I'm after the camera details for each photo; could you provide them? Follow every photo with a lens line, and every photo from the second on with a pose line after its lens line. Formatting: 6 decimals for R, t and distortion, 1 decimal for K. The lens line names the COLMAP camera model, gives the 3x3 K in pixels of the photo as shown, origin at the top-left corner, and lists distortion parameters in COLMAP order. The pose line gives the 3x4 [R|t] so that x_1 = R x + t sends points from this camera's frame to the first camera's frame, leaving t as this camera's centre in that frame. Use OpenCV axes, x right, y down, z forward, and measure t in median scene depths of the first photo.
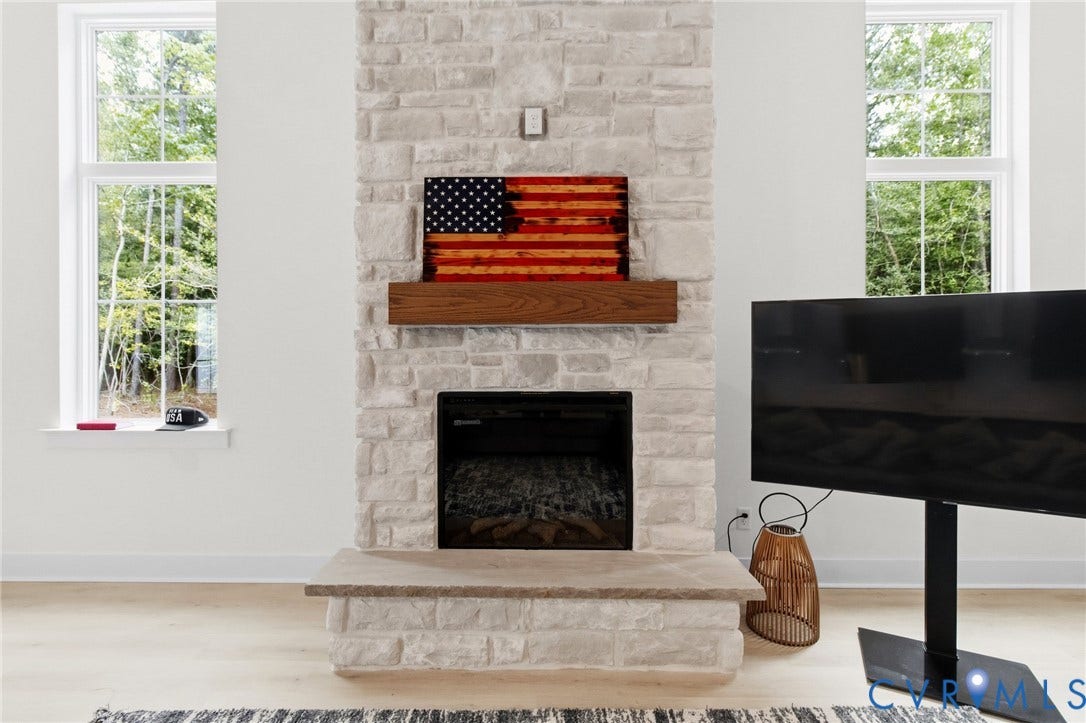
lens RADIAL K [[503.4, 0, 540.1], [0, 503.4, 342.5], [0, 0, 1]] dist [0.000441, 0.000097]
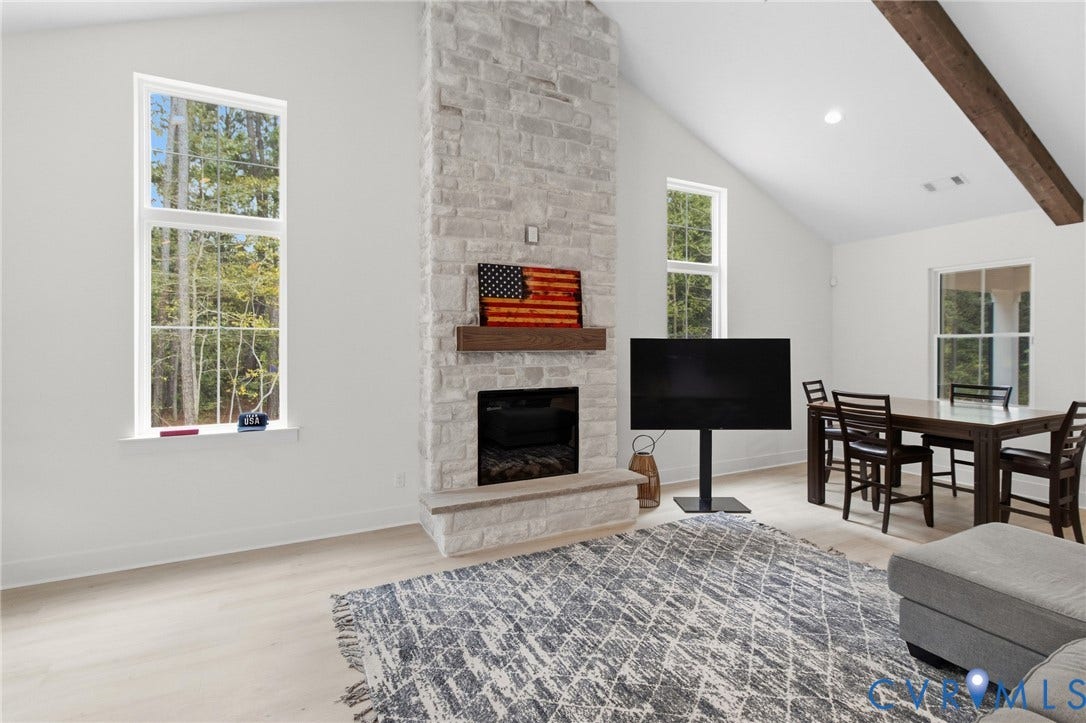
lens RADIAL K [[503.4, 0, 540.1], [0, 503.4, 342.5], [0, 0, 1]] dist [0.000441, 0.000097]
pose [[0.883305, 0.004660, 0.468776, -0.812701], [-0.003819, 0.999989, -0.002745, -0.058449], [-0.468783, 0.000635, 0.883313, -0.561720]]
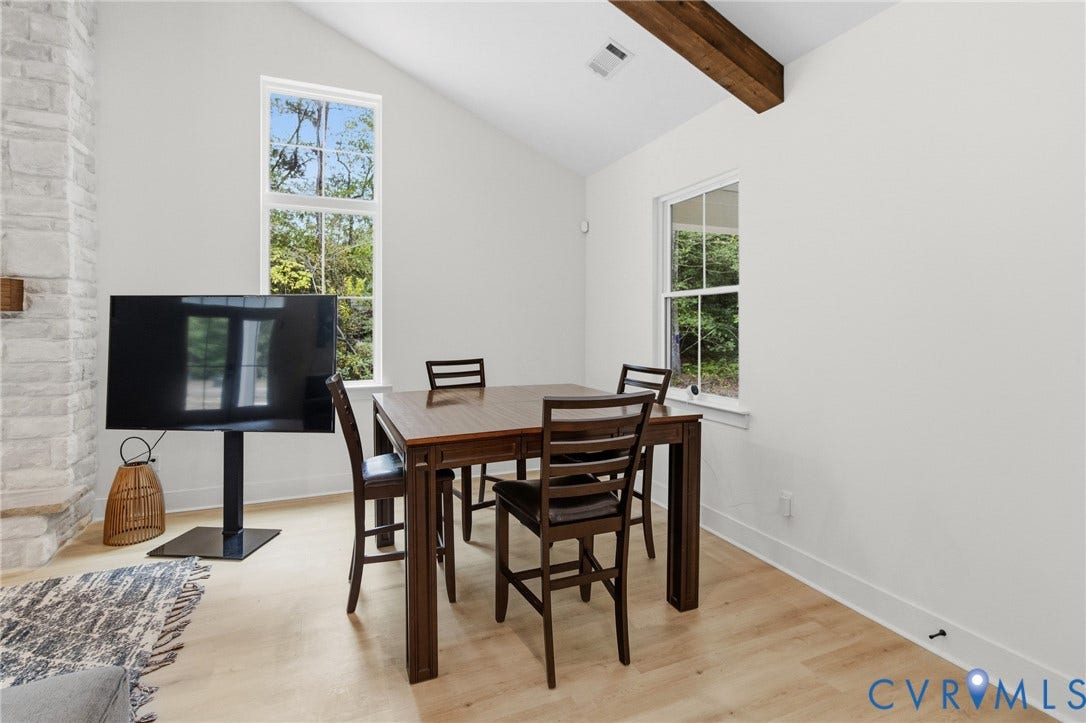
lens RADIAL K [[511.9, 0, 531.3], [0, 511.9, 324.8], [0, 0, 1]] dist [0.002081, 0.000095]
pose [[0.917735, 0.002715, 0.397185, 0.917311], [-0.003812, 0.999991, 0.001971, -0.010419], [-0.397176, -0.003323, 0.917736, -0.696461]]
